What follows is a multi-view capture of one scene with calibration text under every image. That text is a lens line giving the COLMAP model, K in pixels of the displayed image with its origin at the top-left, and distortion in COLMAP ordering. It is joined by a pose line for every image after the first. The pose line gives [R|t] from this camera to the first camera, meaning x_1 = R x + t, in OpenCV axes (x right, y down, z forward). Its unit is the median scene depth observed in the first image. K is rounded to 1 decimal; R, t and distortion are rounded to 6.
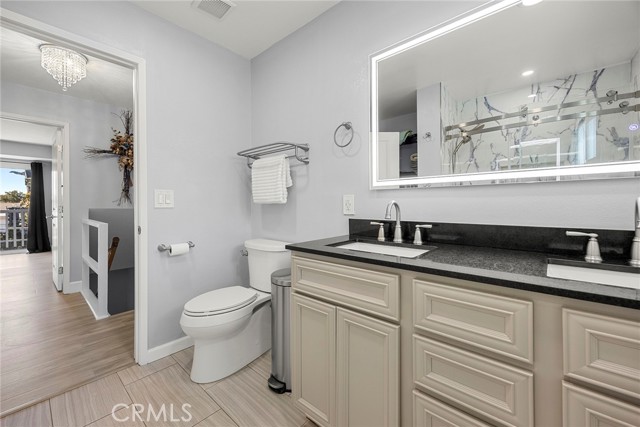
lens RADIAL K [[247.1, 0, 318.7], [0, 247.1, 205.6], [0, 0, 1]] dist [0.000379, -0.000130]
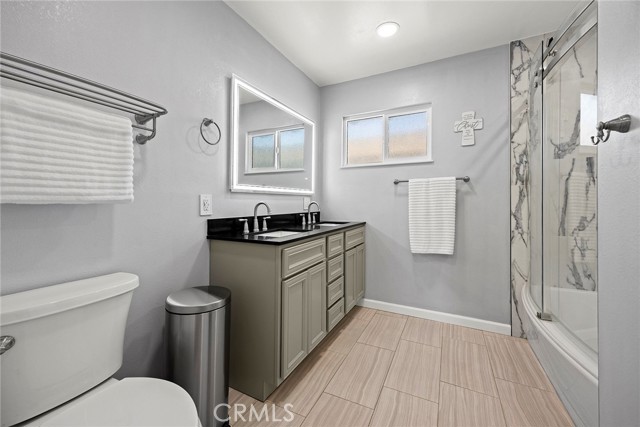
lens RADIAL K [[247.1, 0, 318.7], [0, 247.1, 205.6], [0, 0, 1]] dist [0.000379, -0.000130]
pose [[-0.218326, -0.008599, 0.975838, -0.959168], [0.007473, 0.999917, 0.010484, -0.007671], [-0.975847, 0.009581, -0.218244, 0.834671]]
